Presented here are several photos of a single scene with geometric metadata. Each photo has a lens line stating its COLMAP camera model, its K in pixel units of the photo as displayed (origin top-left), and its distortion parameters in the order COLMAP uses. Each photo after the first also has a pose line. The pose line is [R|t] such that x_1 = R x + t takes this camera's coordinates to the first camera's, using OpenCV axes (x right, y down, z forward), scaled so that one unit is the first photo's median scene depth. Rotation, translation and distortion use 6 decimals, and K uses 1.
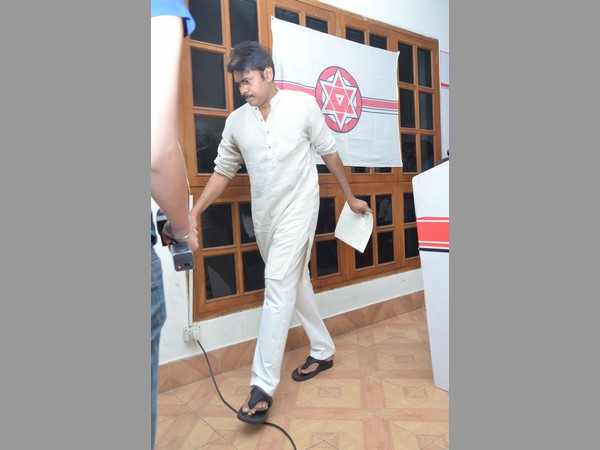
lens RADIAL K [[557.5, 0, 299.5], [0, 557.5, 224.2], [0, 0, 1]] dist [-0.016517, 0.000000]
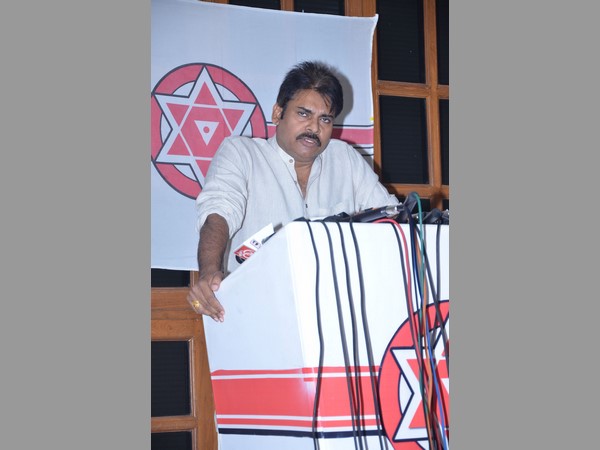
lens RADIAL K [[2211.9, 0, 297.9], [0, 2211.9, 223.2], [0, 0, 1]] dist [1.334893, 0.000000]
pose [[0.965104, -0.013460, -0.261519, 0.645457], [-0.017073, 0.993319, -0.114133, 0.068362], [0.261308, 0.114615, 0.958426, -0.788190]]
